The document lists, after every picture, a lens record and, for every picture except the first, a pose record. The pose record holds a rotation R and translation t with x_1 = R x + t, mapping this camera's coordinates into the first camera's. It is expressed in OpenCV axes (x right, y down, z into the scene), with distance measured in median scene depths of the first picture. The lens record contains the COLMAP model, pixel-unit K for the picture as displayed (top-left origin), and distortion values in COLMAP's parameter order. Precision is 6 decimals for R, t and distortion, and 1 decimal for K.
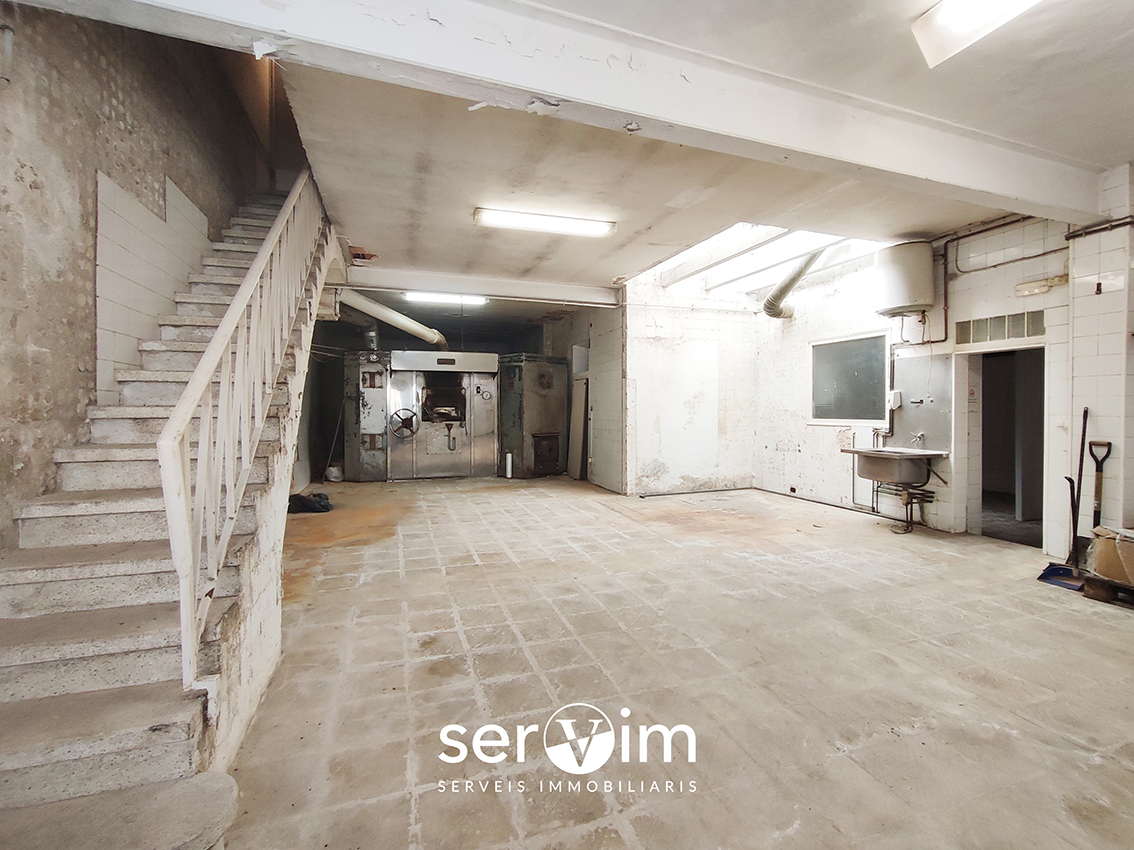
lens RADIAL K [[513.9, 0, 562.0], [0, 513.9, 417.1], [0, 0, 1]] dist [-0.005452, 0.000646]
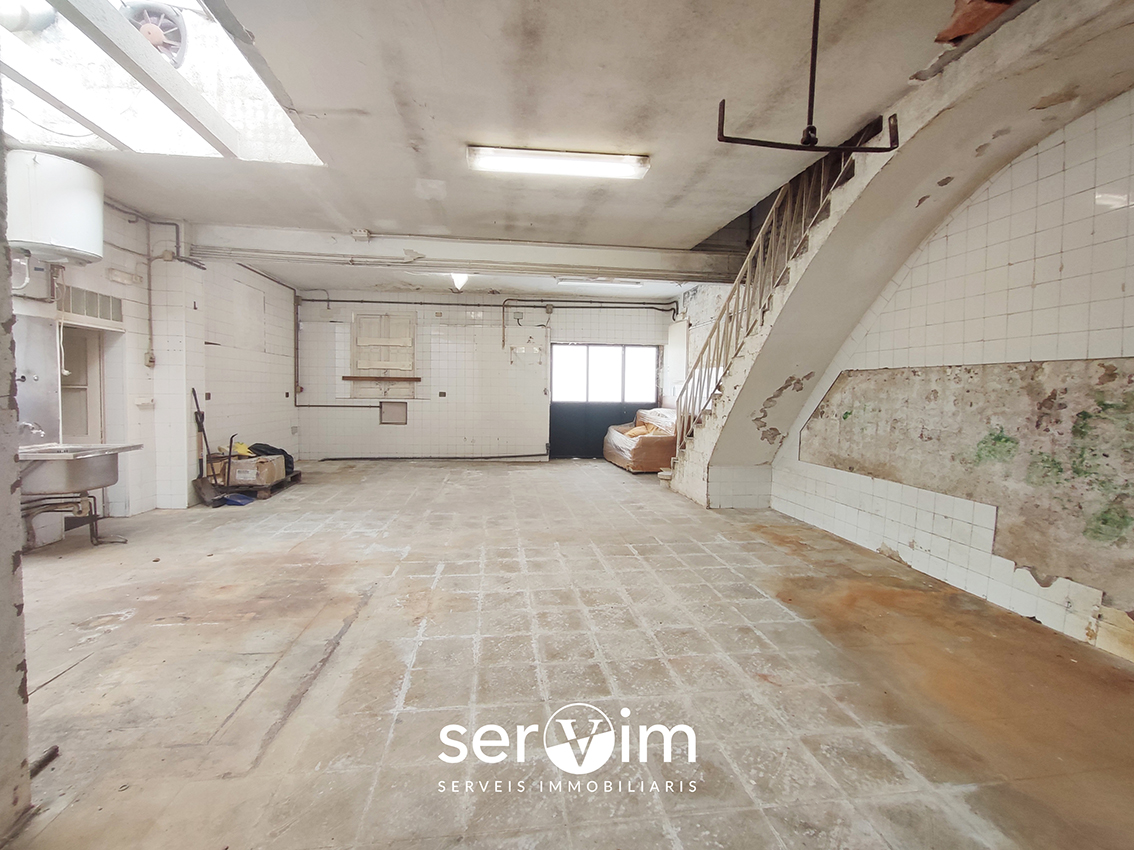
lens RADIAL K [[513.9, 0, 561.3], [0, 513.9, 422.6], [0, 0, 1]] dist [-0.005452, 0.000646]
pose [[-0.981235, -0.021330, 0.191634, -0.210684], [-0.007944, 0.997491, 0.070346, -0.031319], [-0.192654, 0.067504, -0.978942, 1.930074]]
